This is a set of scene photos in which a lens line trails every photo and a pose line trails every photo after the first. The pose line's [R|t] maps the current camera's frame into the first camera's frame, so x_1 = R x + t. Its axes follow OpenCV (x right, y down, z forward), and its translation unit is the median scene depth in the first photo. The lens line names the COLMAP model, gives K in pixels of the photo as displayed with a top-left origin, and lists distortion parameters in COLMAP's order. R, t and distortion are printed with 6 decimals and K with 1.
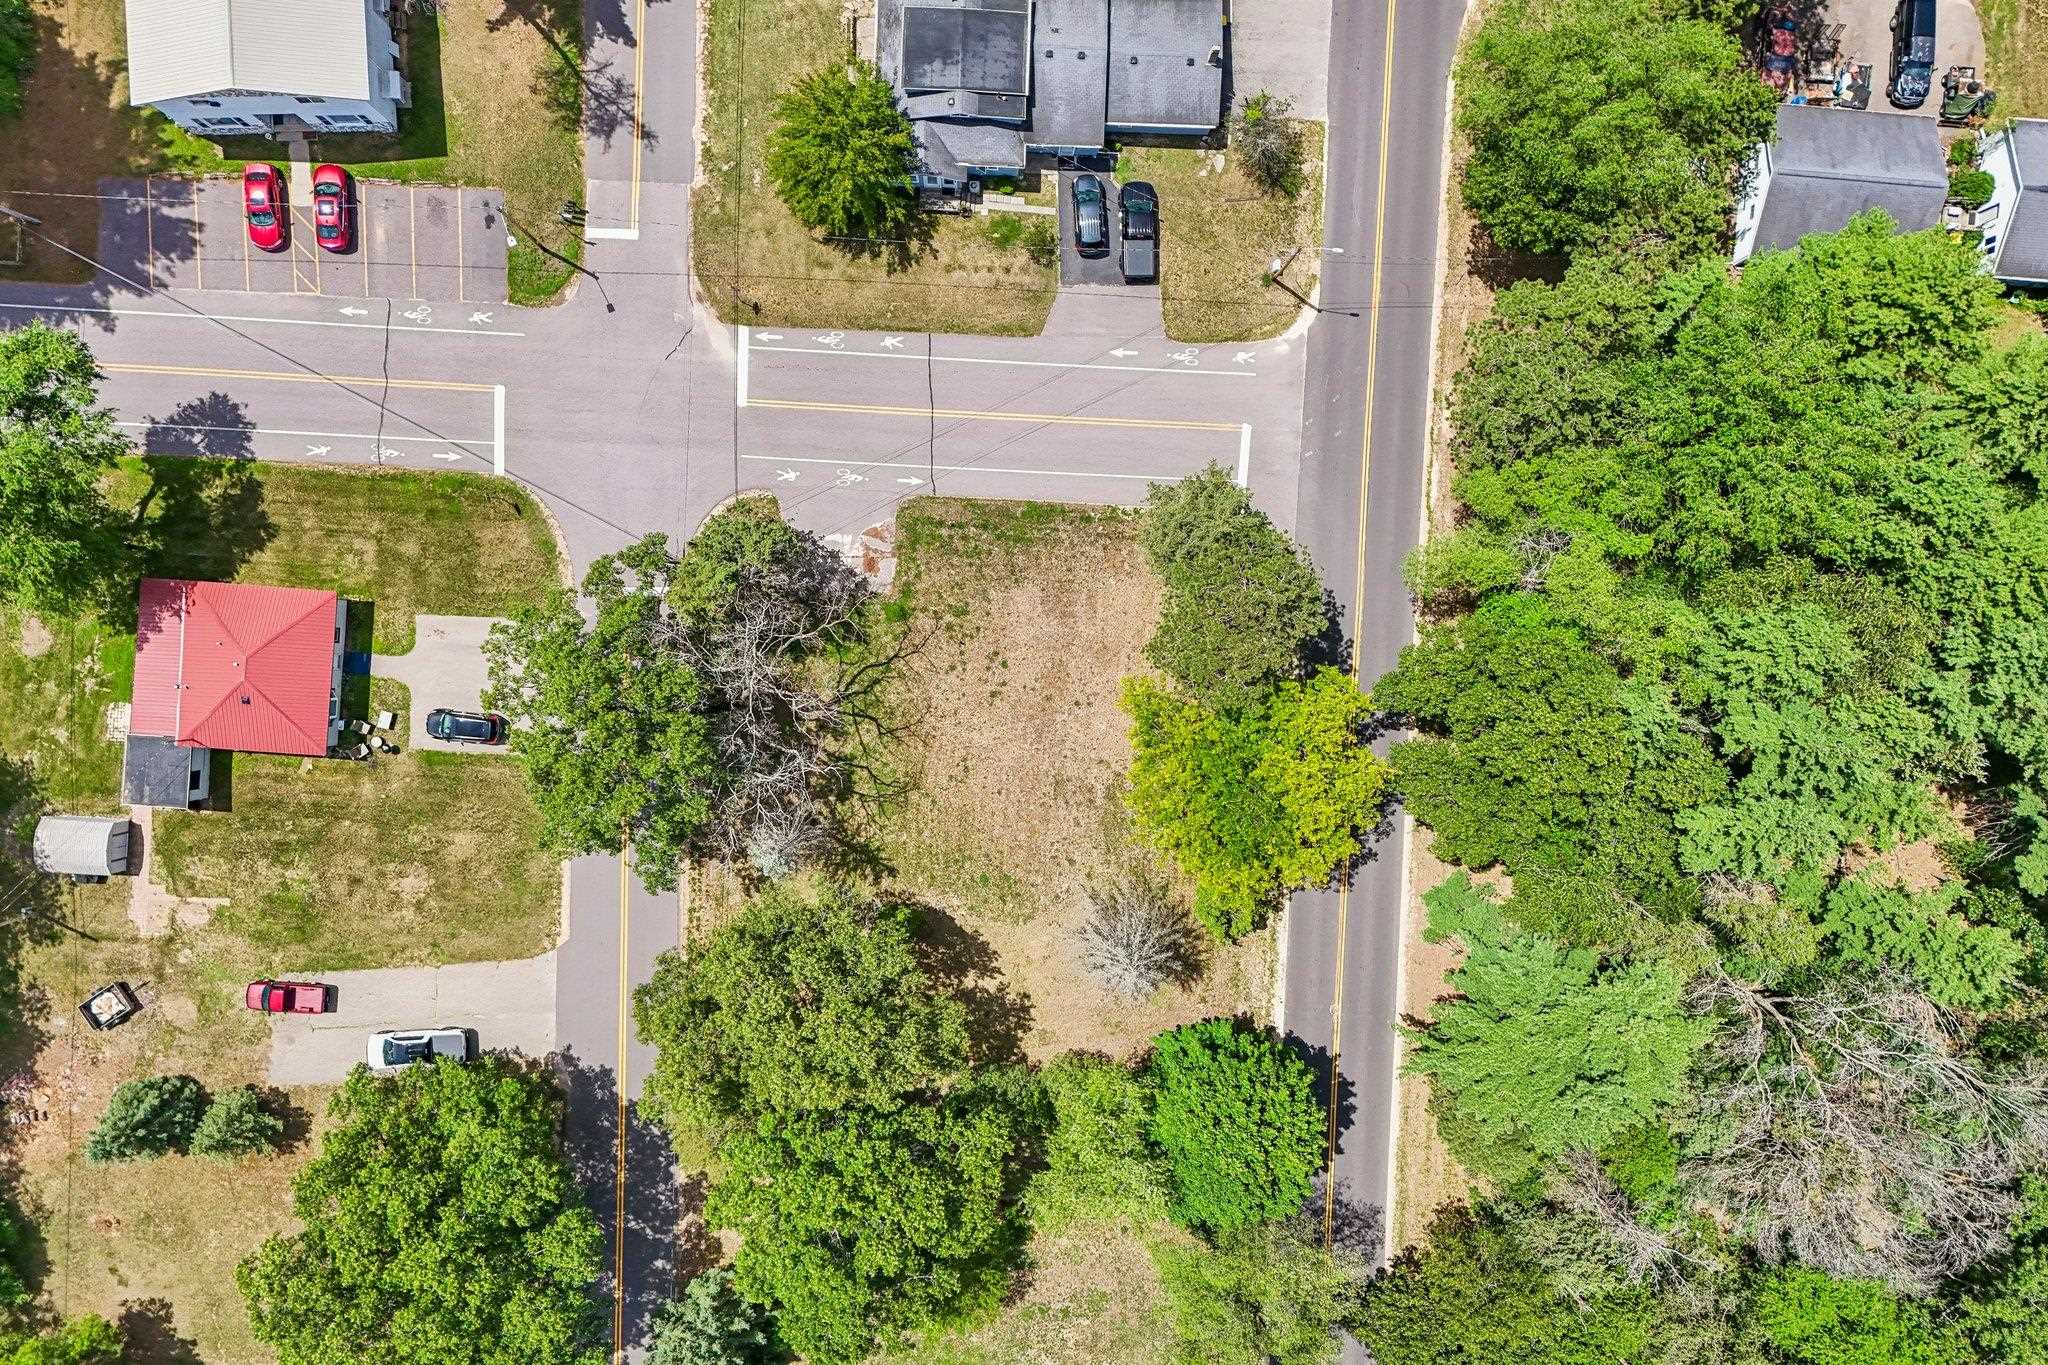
lens RADIAL K [[1502.4, 0, 1017.0], [0, 1502.4, 683.0], [0, 0, 1]] dist [0.066447, -0.059308]
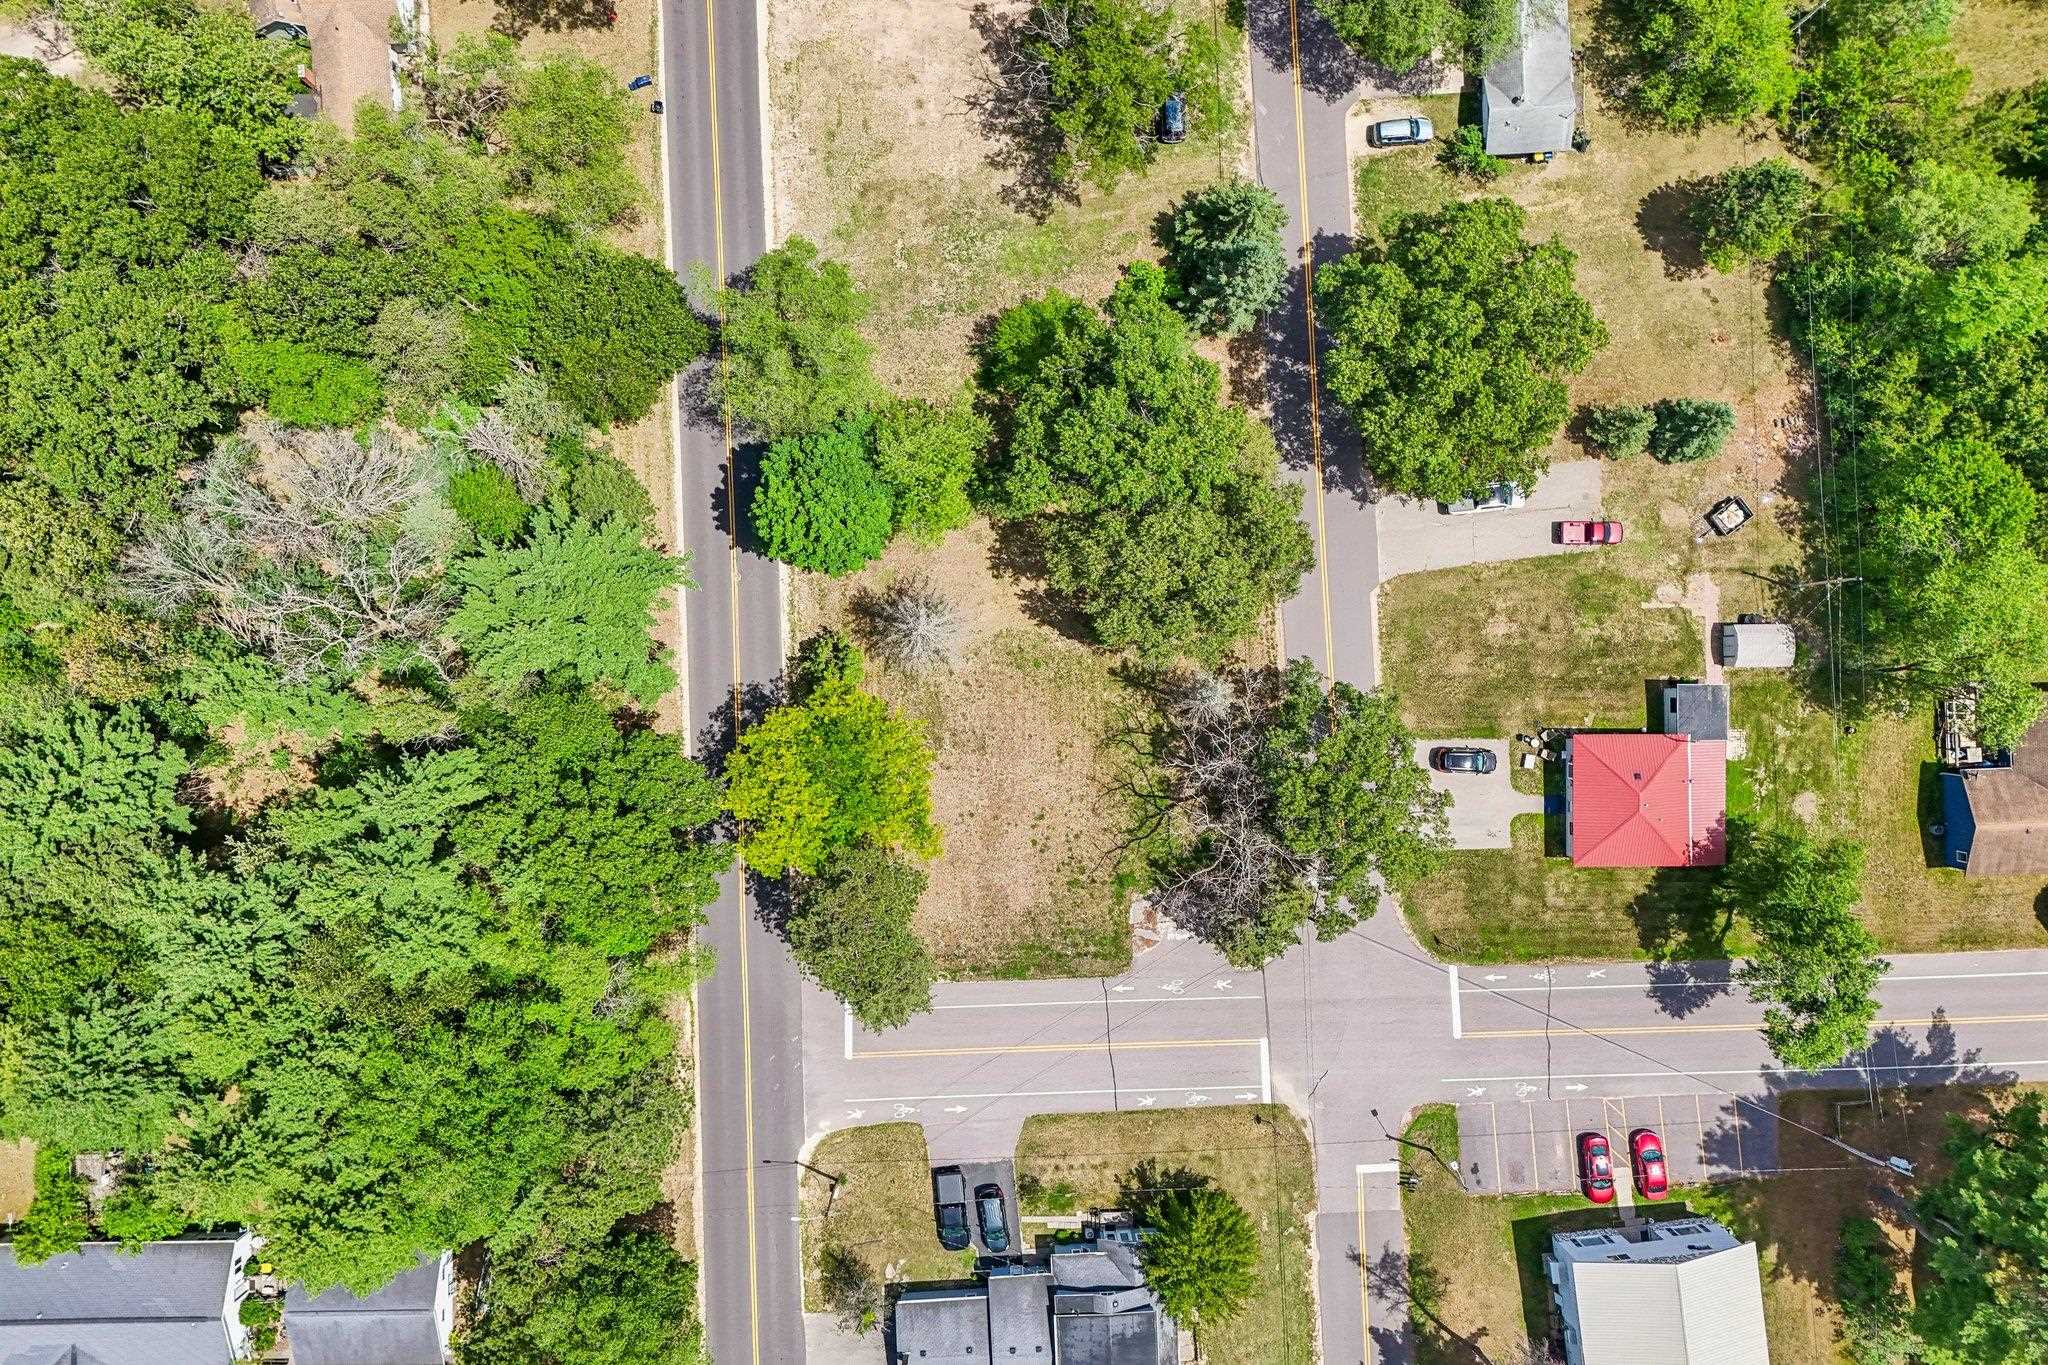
lens RADIAL K [[1489.6, 0, 1024.3], [0, 1489.6, 674.0], [0, 0, 1]] dist [0.060291, -0.048974]
pose [[-0.995770, 0.079197, -0.046584, 0.045344], [-0.077837, -0.996505, -0.030315, 0.166230], [-0.048822, -0.026561, 0.998454, -0.200905]]
